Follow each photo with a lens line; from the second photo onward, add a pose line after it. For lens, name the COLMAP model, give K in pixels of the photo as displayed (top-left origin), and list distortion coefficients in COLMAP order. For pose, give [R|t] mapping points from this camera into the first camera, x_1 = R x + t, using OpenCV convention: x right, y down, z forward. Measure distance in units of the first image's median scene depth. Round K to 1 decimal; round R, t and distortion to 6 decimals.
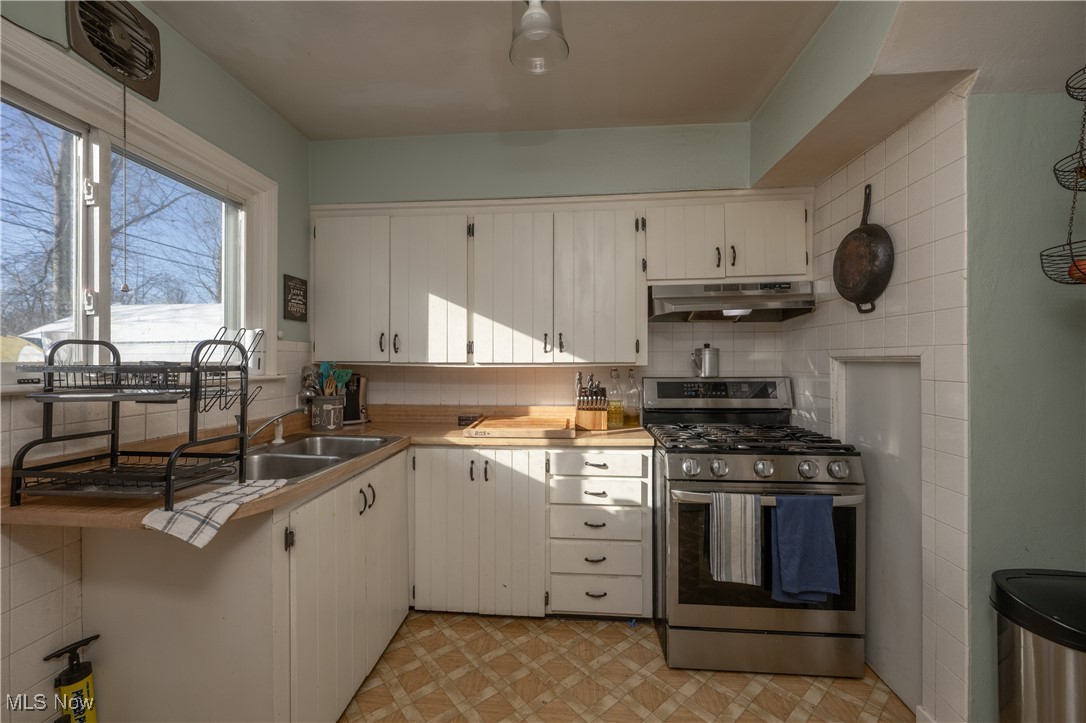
lens RADIAL K [[427.8, 0, 540.5], [0, 427.8, 361.0], [0, 0, 1]] dist [-0.001848, 0.000064]
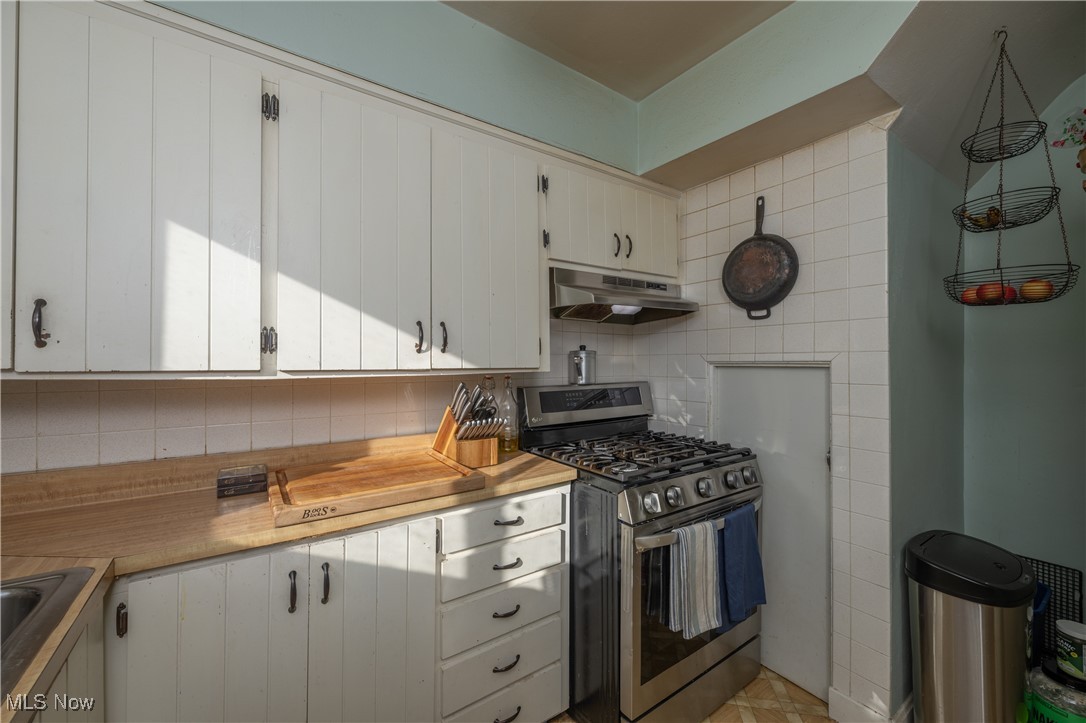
lens RADIAL K [[427.8, 0, 541.3], [0, 427.8, 360.0], [0, 0, 1]] dist [-0.001848, 0.000064]
pose [[0.770799, 0.004797, 0.637061, -0.252474], [0.000507, 0.999967, -0.008143, -0.004357], [-0.637079, 0.006599, 0.770771, 0.440624]]
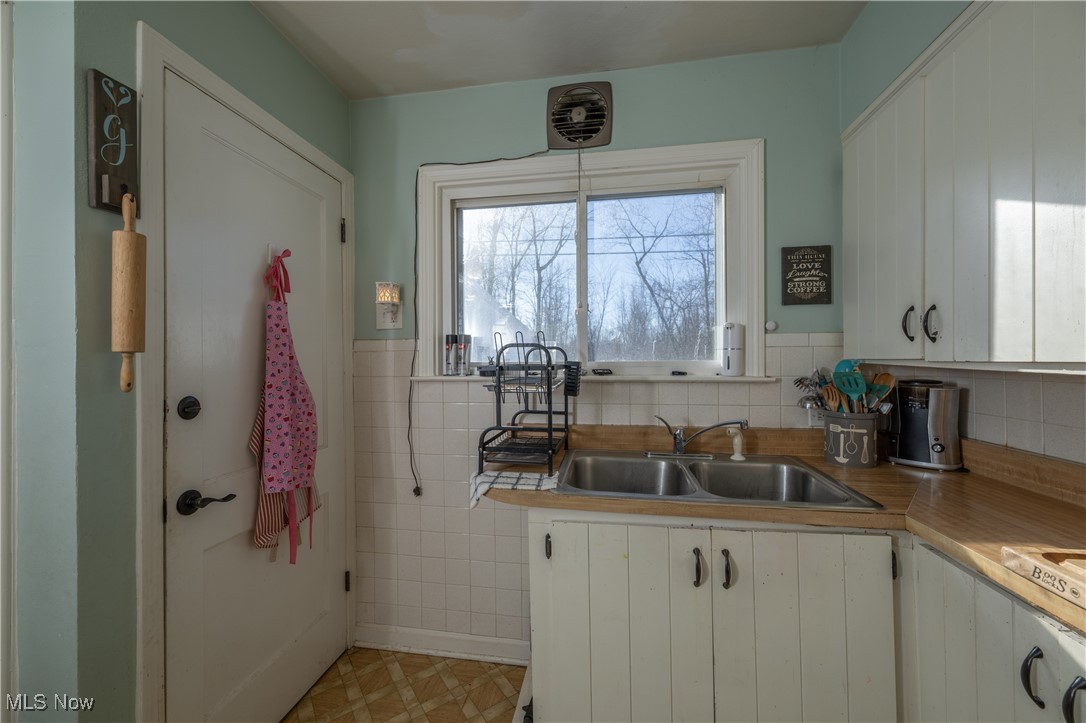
lens RADIAL K [[427.8, 0, 540.1], [0, 427.8, 358.6], [0, 0, 1]] dist [-0.001848, 0.000064]
pose [[-0.084636, -0.001953, -0.996410, 0.217212], [0.006569, 0.999975, -0.002518, -0.001939], [0.996390, -0.006758, -0.084622, 0.630532]]
